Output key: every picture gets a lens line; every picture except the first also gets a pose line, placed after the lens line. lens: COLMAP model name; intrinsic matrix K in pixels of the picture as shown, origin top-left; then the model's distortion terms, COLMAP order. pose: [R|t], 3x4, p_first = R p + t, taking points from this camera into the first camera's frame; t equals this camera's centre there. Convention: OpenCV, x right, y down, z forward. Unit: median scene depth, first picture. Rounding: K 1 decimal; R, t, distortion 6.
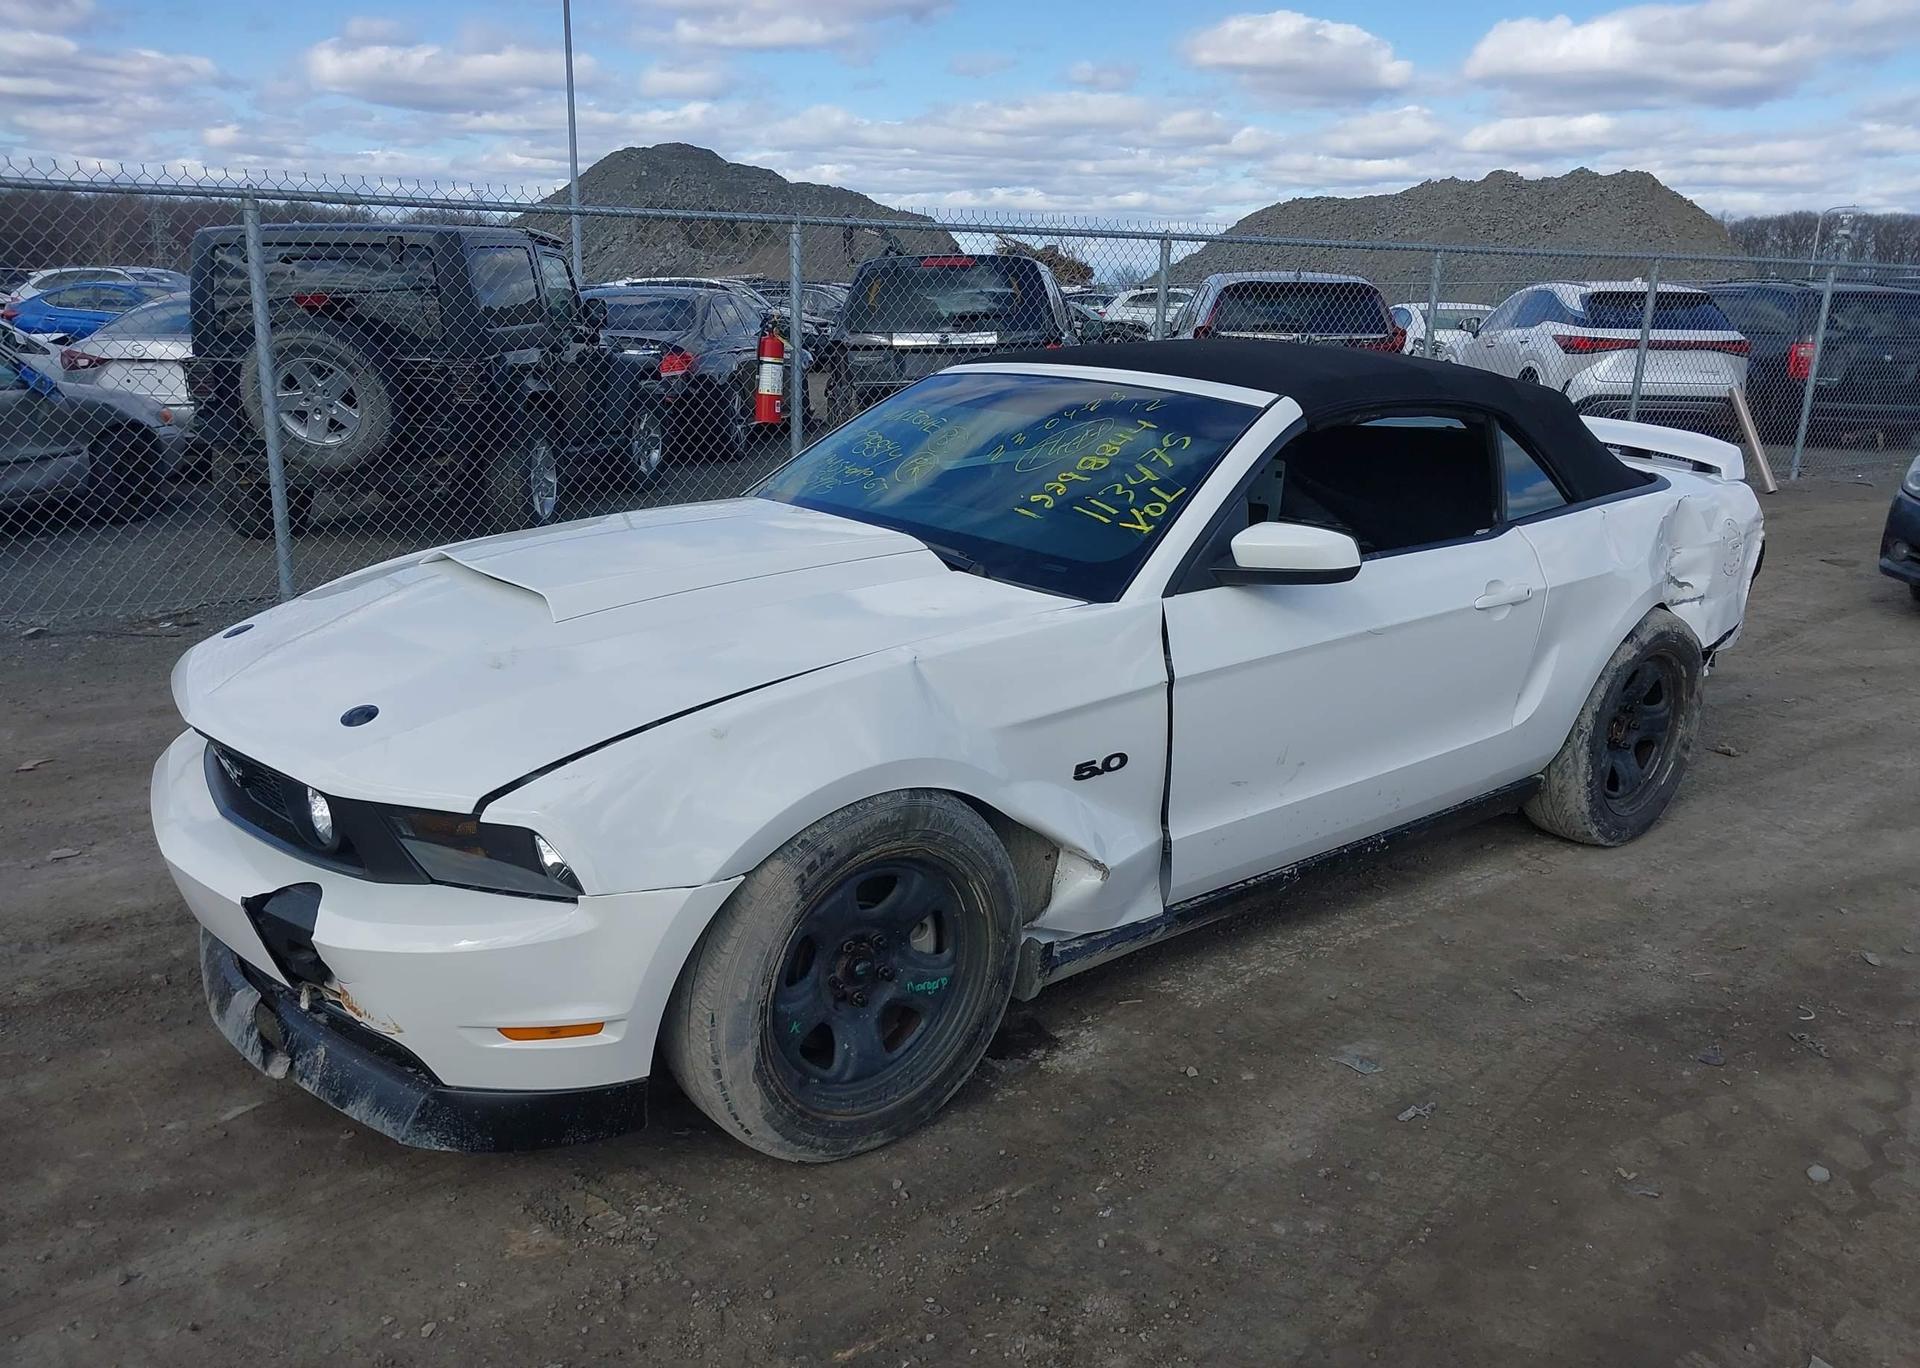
lens RADIAL K [[1511.4, 0, 979.4], [0, 1511.4, 670.6], [0, 0, 1]] dist [0.039507, -0.045699]
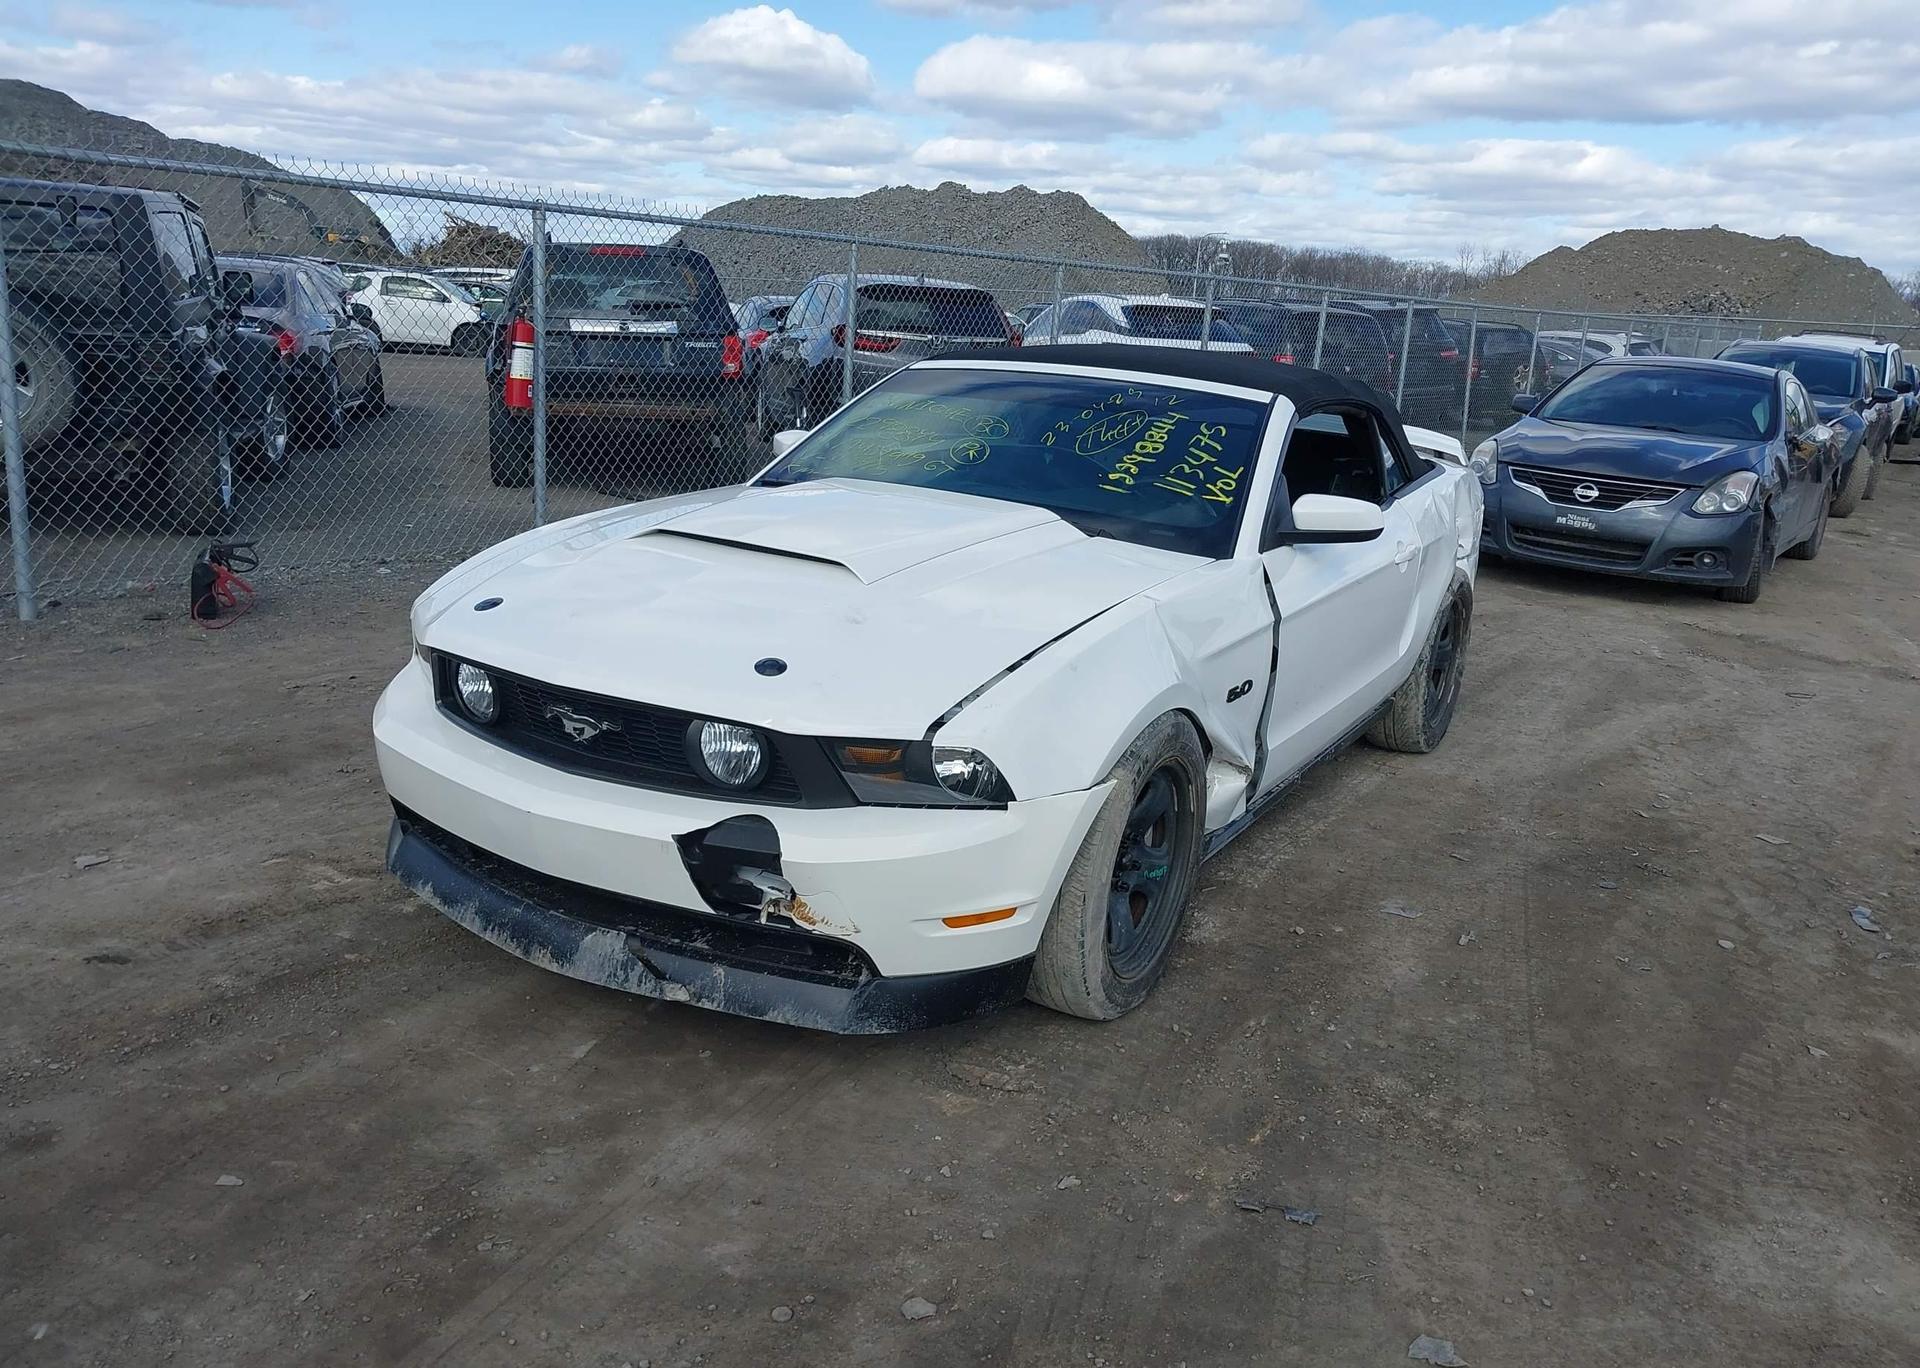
lens RADIAL K [[1511.4, 0, 975.6], [0, 1511.4, 690.1], [0, 0, 1]] dist [0.039507, -0.045699]
pose [[0.936518, -0.050824, 0.346916, -0.246689], [0.045234, 0.998683, 0.024197, 0.010197], [-0.347689, -0.006969, 0.937584, -0.040611]]
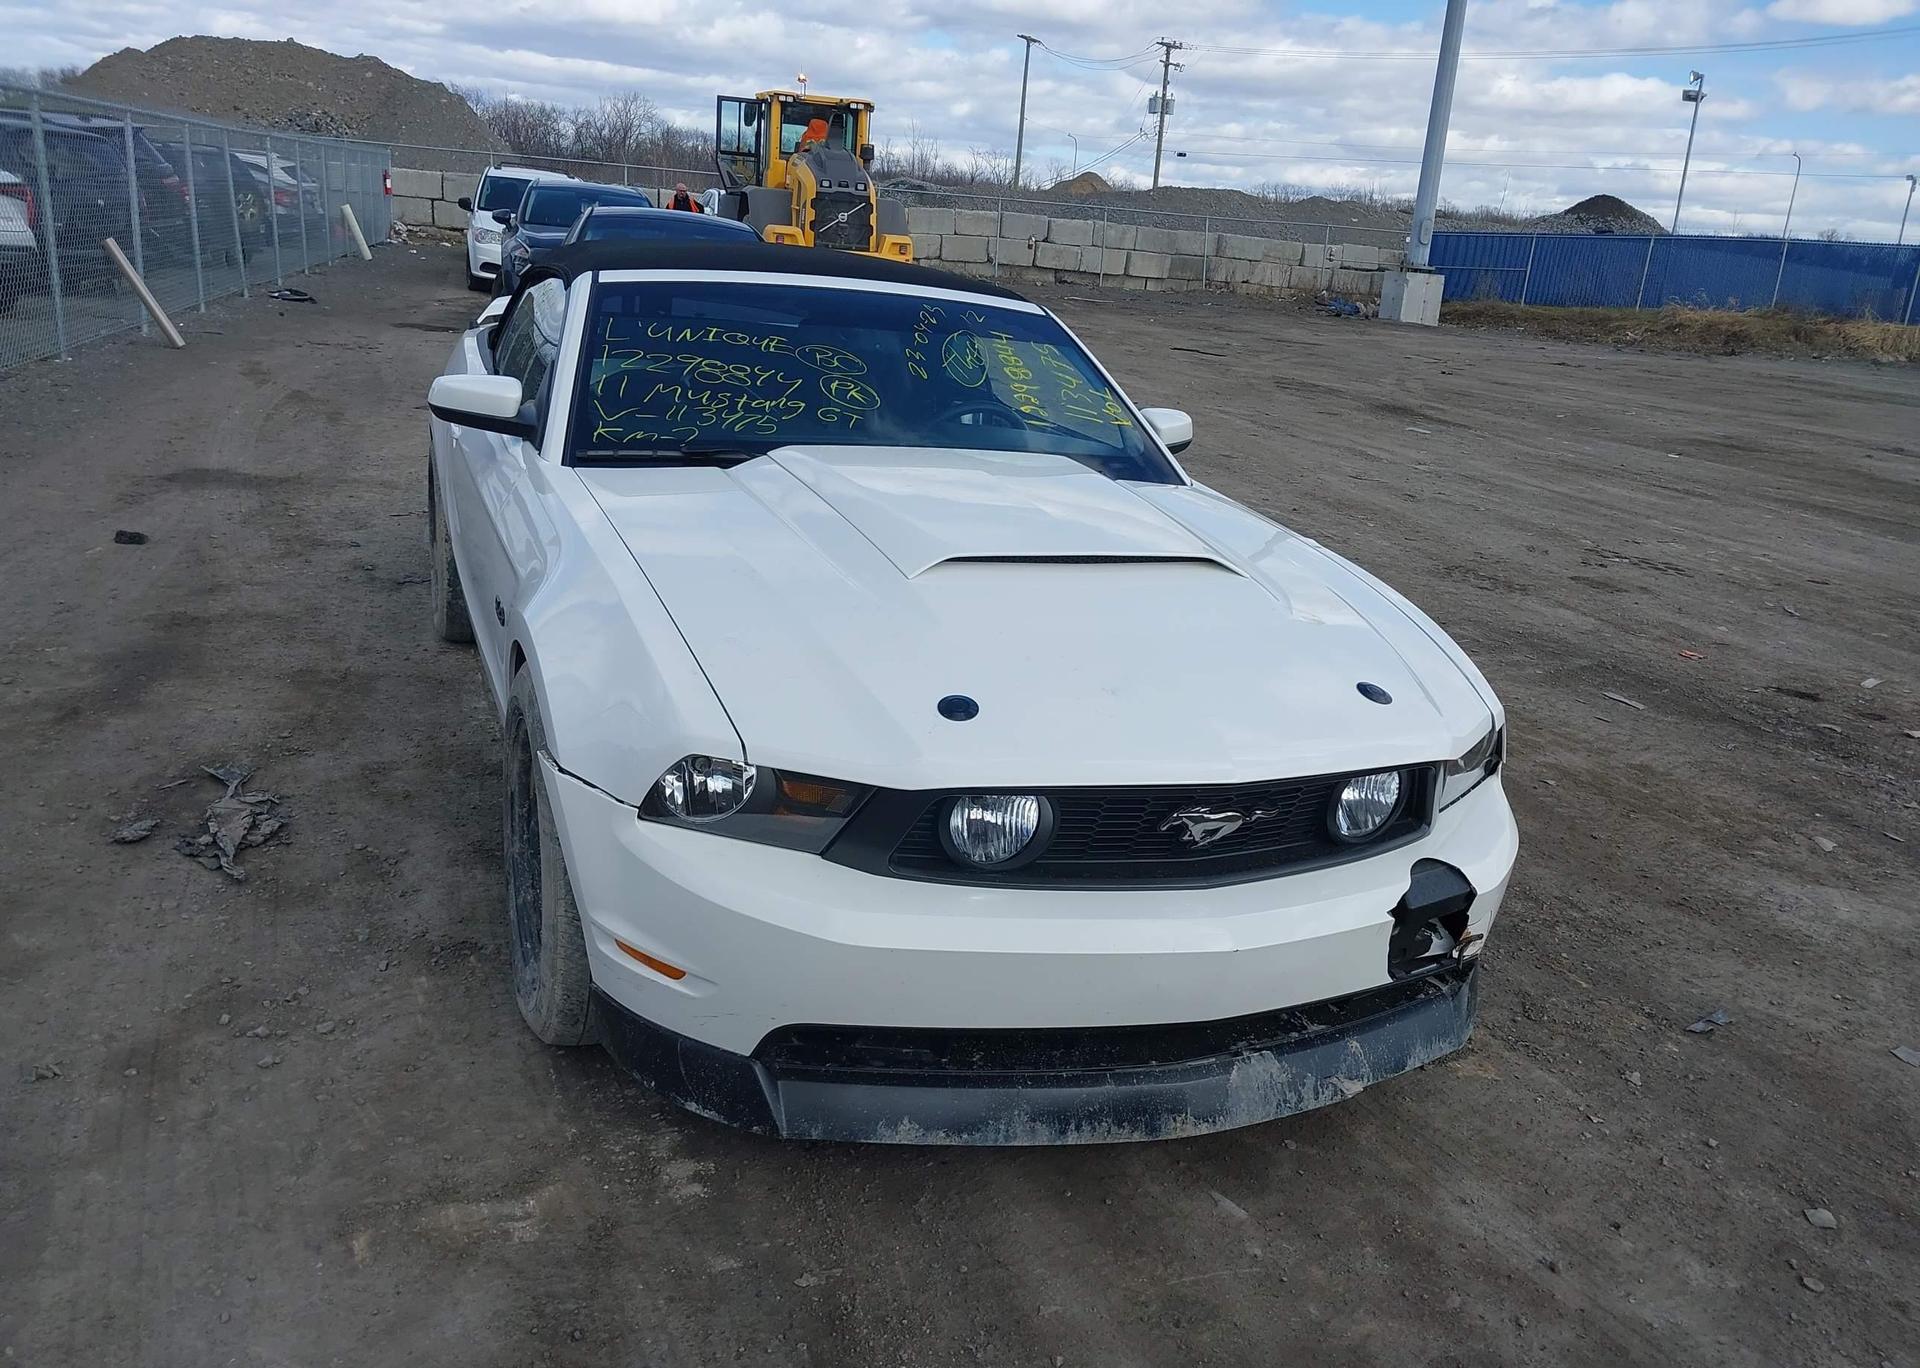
lens RADIAL K [[1511.4, 0, 983.7], [0, 1511.4, 671.6], [0, 0, 1]] dist [0.039507, -0.045699]
pose [[0.303872, -0.263188, 0.915639, -0.523546], [0.159579, 0.961568, 0.223430, -0.092599], [-0.939253, 0.078223, 0.334193, 0.343751]]
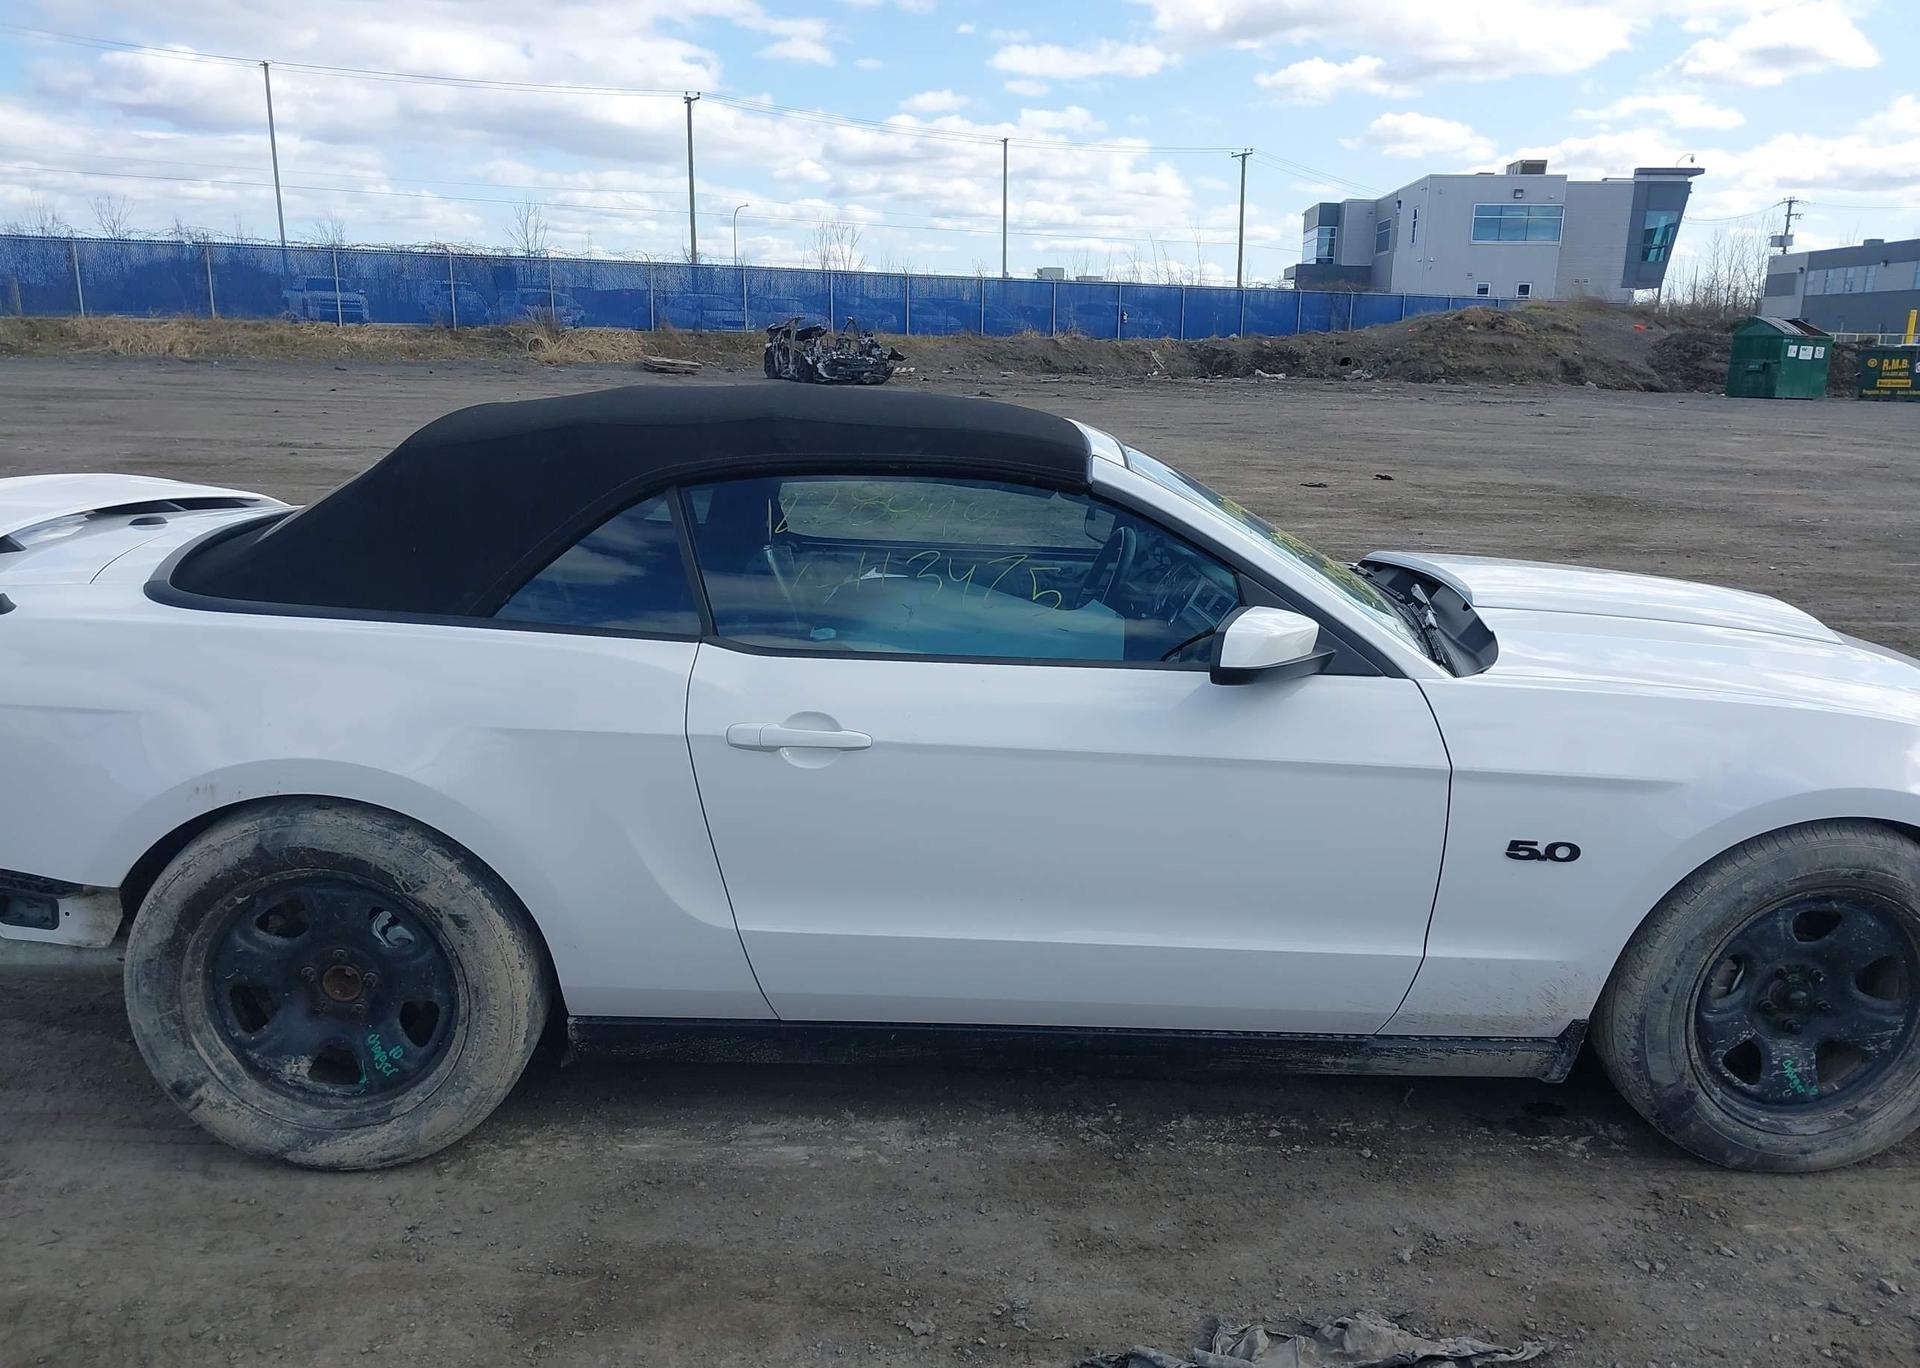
lens RADIAL K [[1511.4, 0, 989.9], [0, 1511.4, 692.2], [0, 0, 1]] dist [0.039507, -0.045699]
pose [[-0.798079, -0.185240, 0.573373, -0.240919], [0.098174, 0.898882, 0.427052, -0.255943], [-0.594502, 0.397111, -0.699193, 0.993789]]
